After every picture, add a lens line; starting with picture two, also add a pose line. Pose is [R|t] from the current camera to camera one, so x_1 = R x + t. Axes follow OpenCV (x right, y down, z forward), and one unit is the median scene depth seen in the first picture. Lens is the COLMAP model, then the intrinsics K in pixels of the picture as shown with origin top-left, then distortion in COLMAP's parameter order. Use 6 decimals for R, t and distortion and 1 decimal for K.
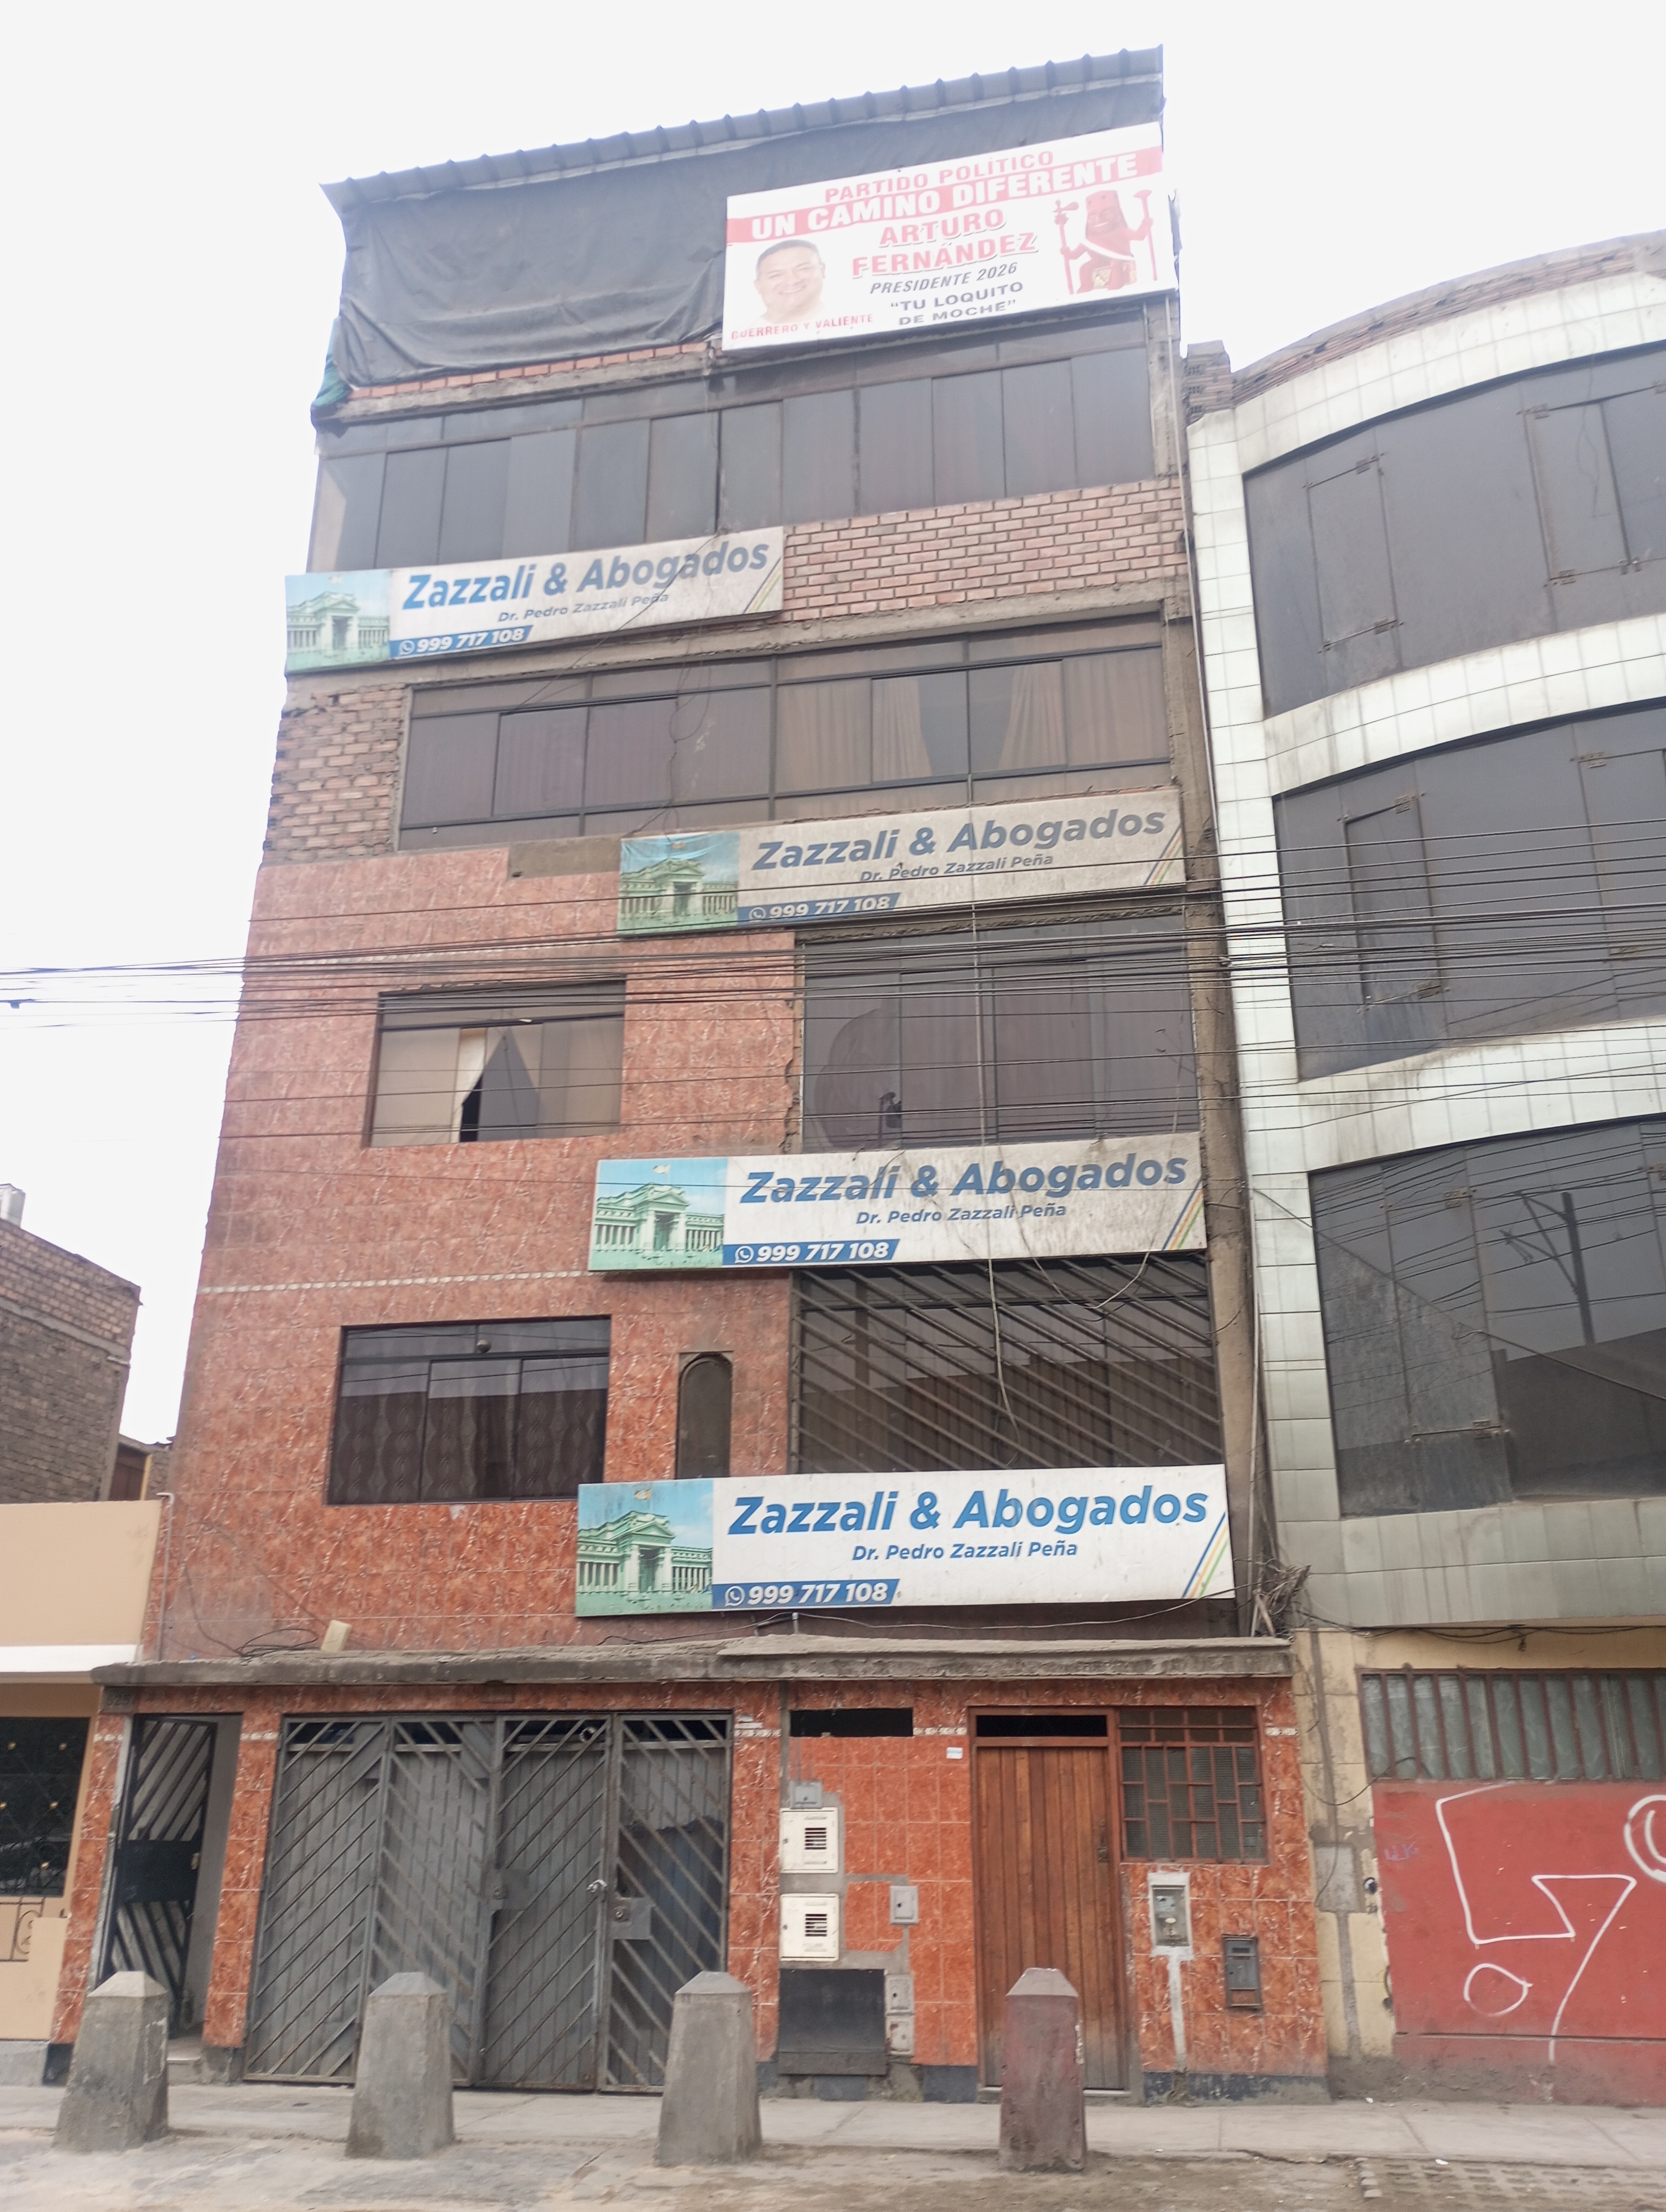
lens RADIAL K [[1818.2, 0, 833.0], [0, 1818.2, 1106.0], [0, 0, 1]] dist [0.085960, -0.094797]
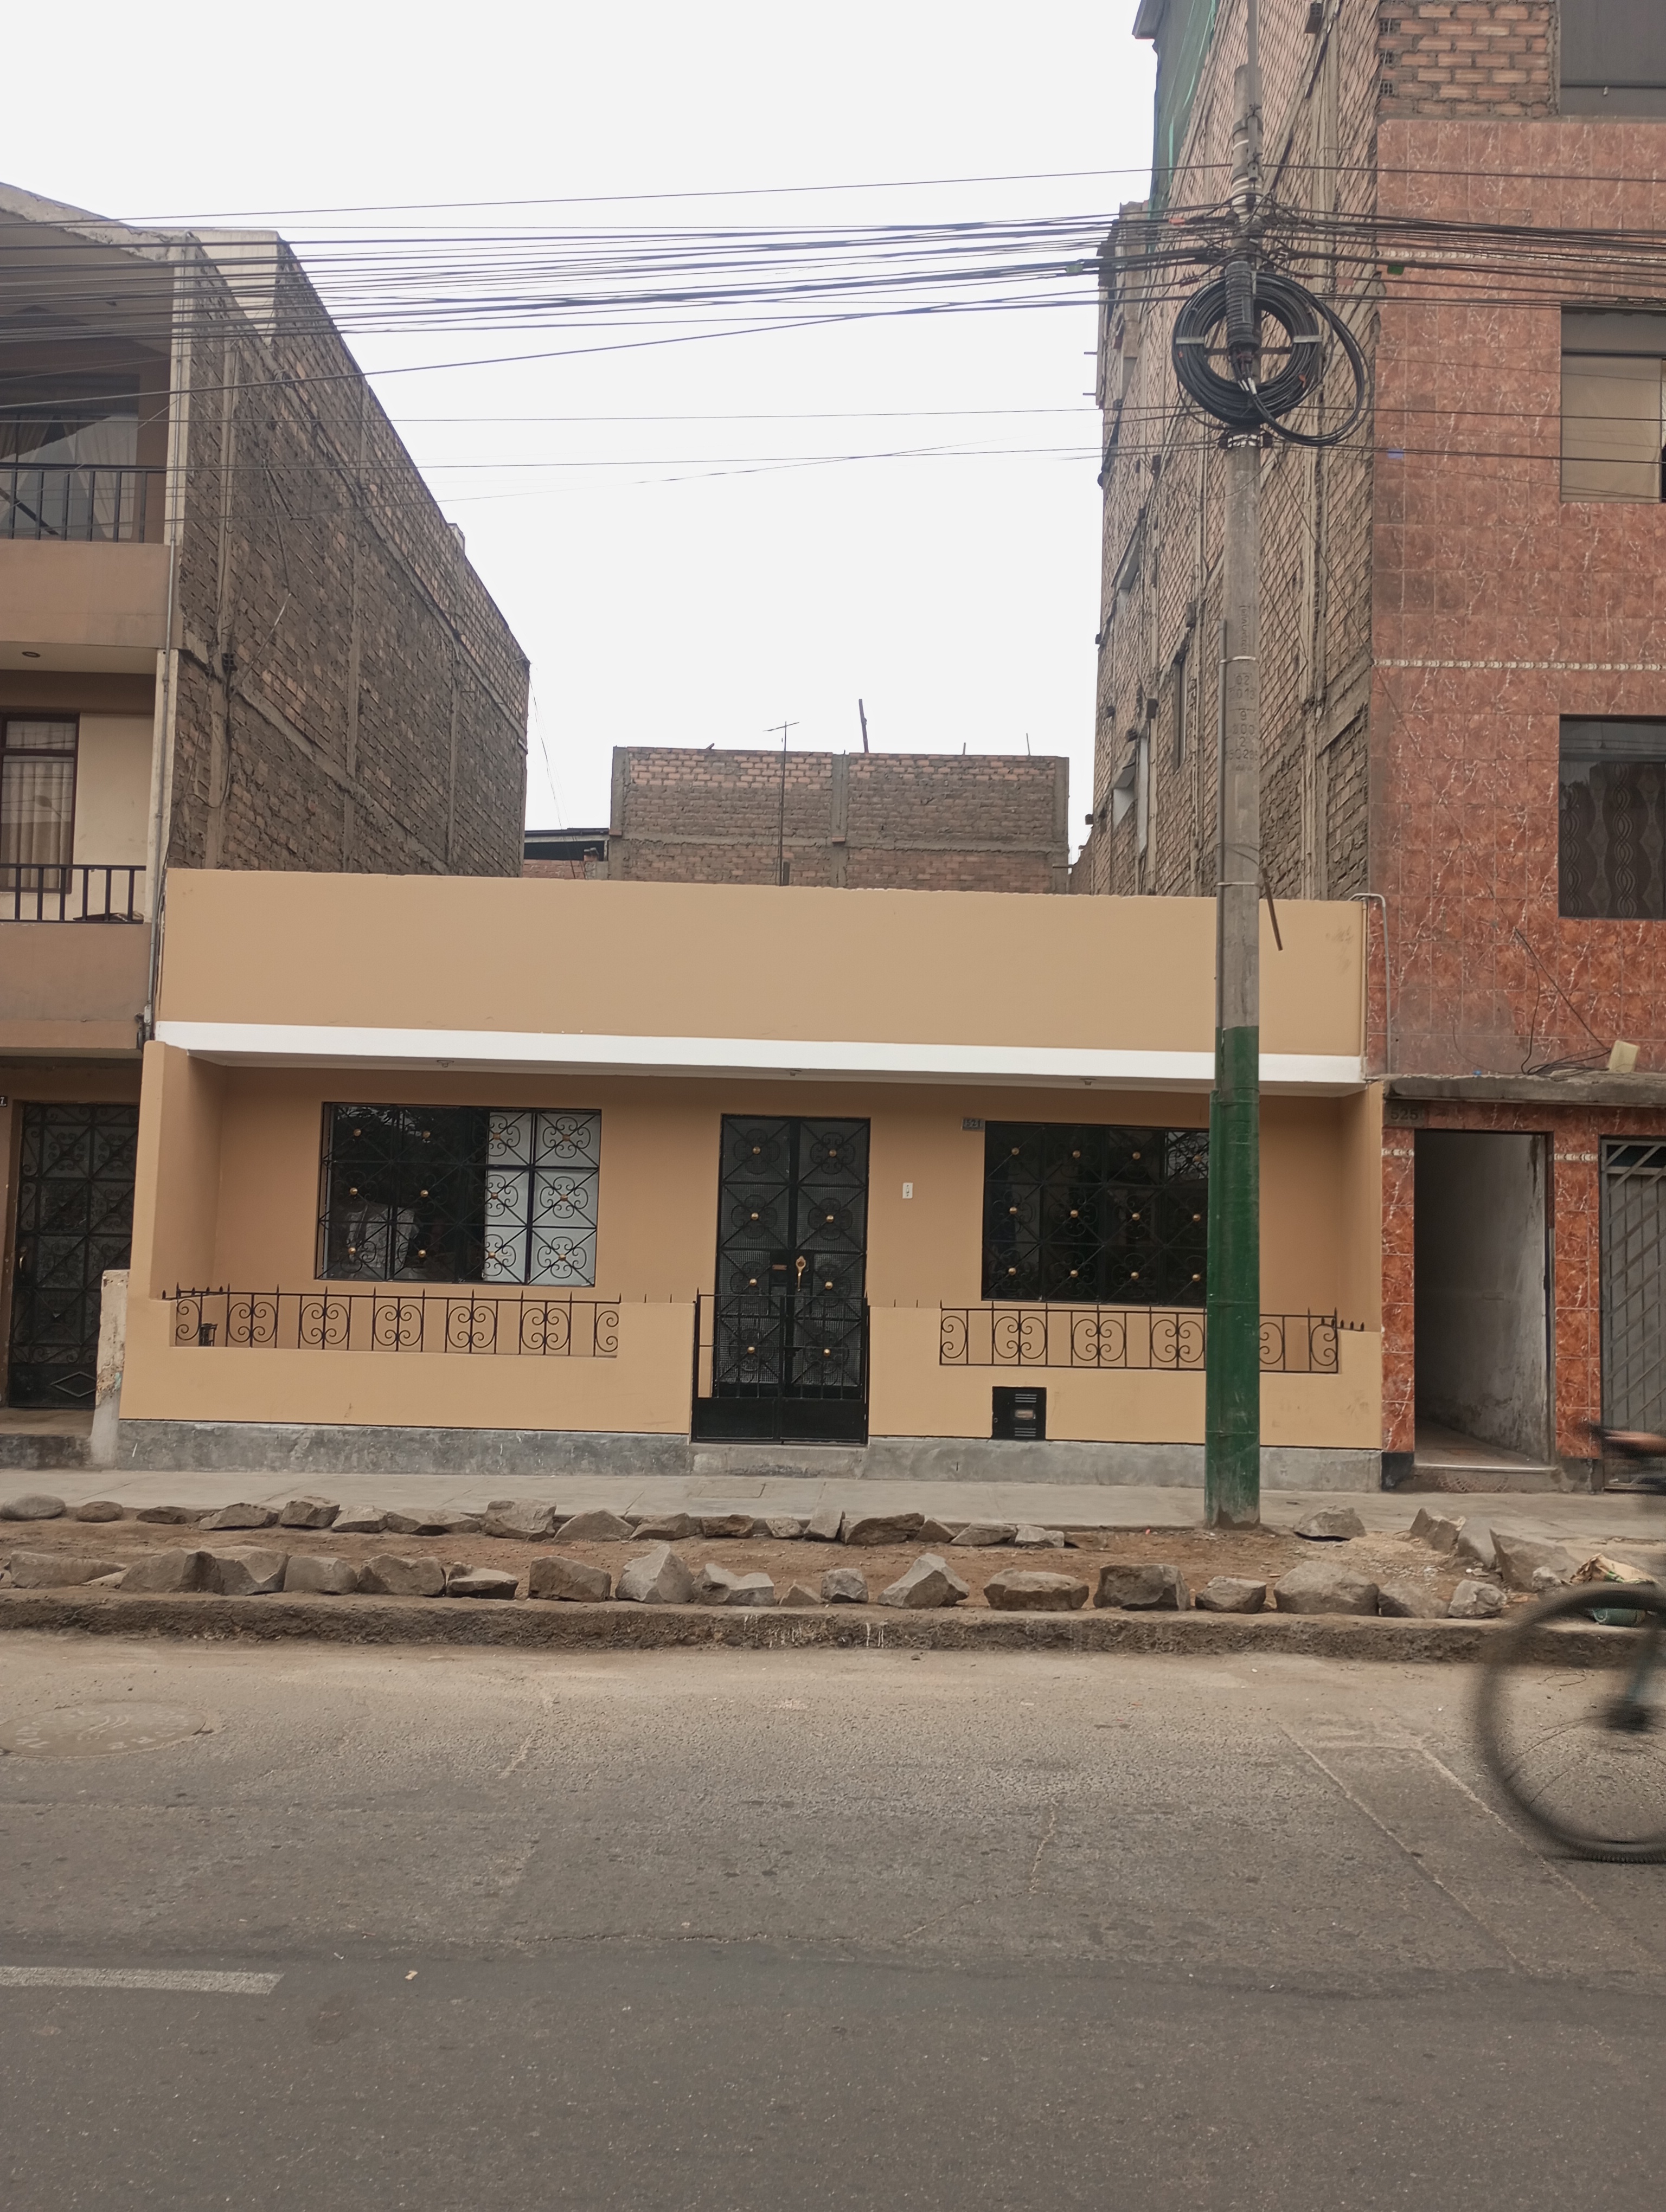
lens RADIAL K [[1818.2, 0, 833.0], [0, 1818.2, 1106.0], [0, 0, 1]] dist [0.085960, -0.094797]
pose [[0.985779, 0.031786, 0.165013, -0.761715], [-0.078813, 0.954707, 0.286919, 0.075431], [-0.148419, -0.295844, 0.943636, 0.177080]]
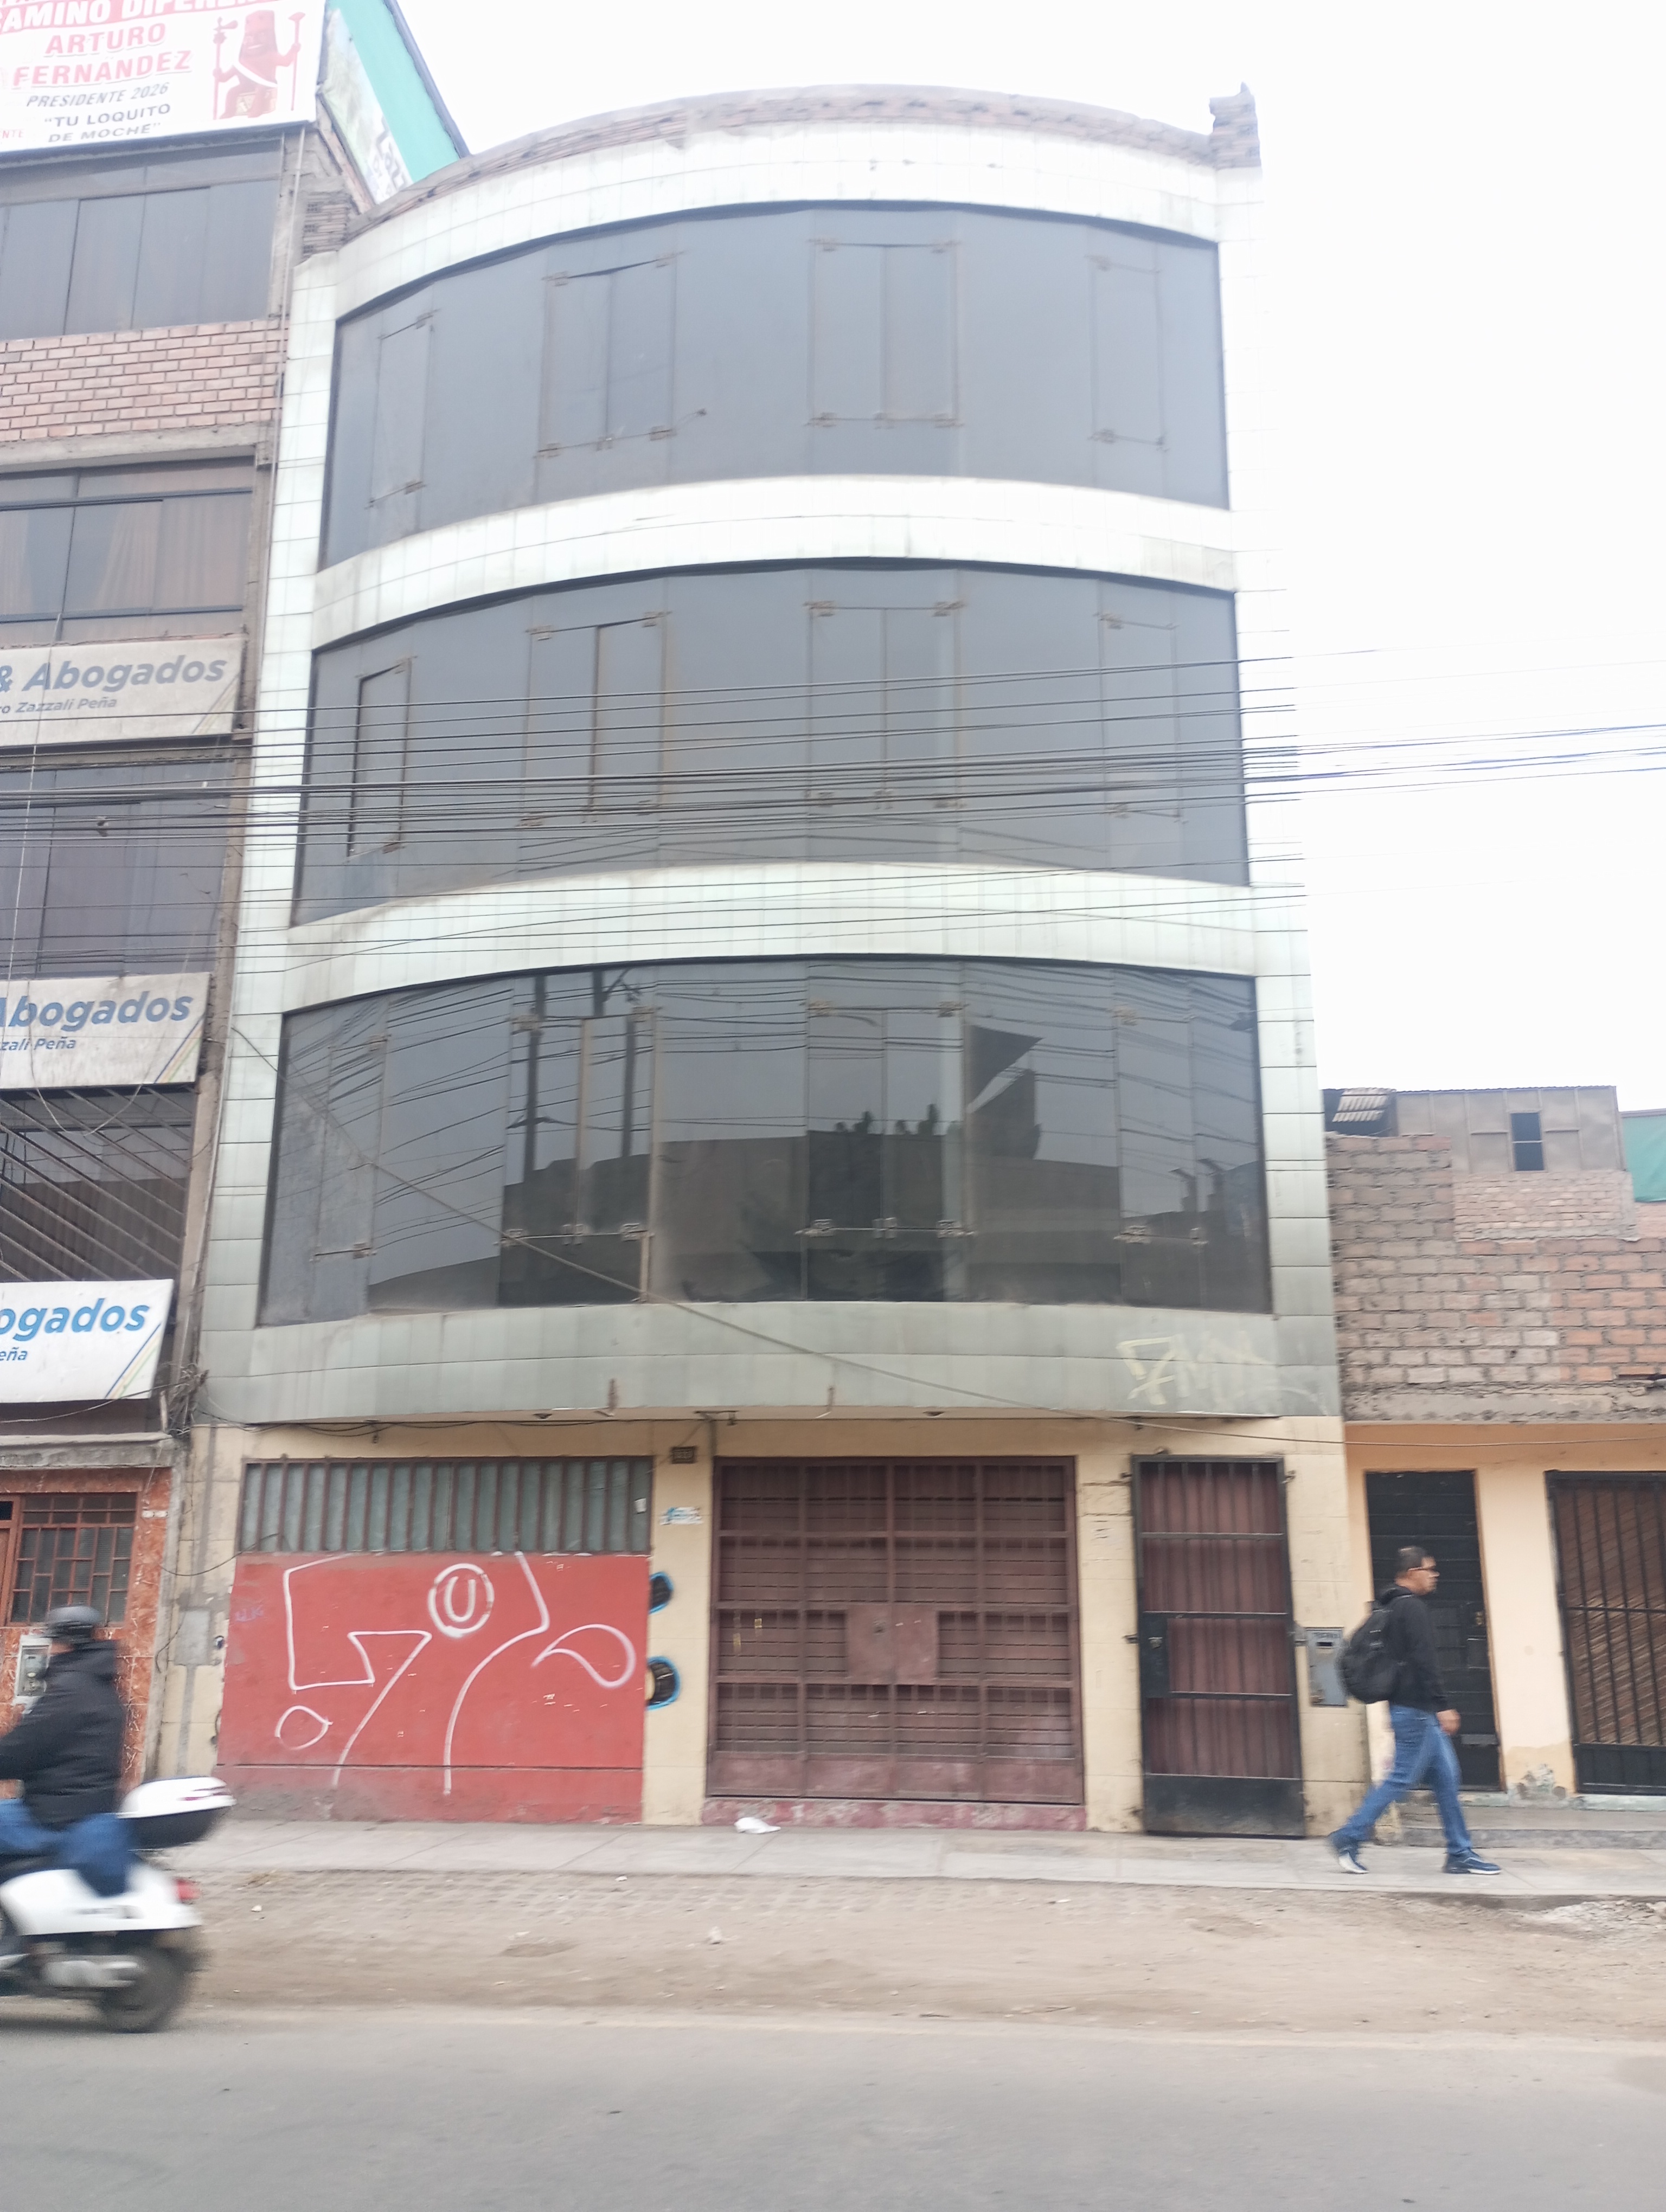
lens RADIAL K [[1818.2, 0, 833.0], [0, 1818.2, 1106.0], [0, 0, 1]] dist [0.085960, -0.094797]
pose [[0.998743, 0.014647, 0.047938, 0.510457], [-0.020272, 0.992684, 0.119028, -0.042933], [-0.045844, -0.119850, 0.991733, -0.090939]]
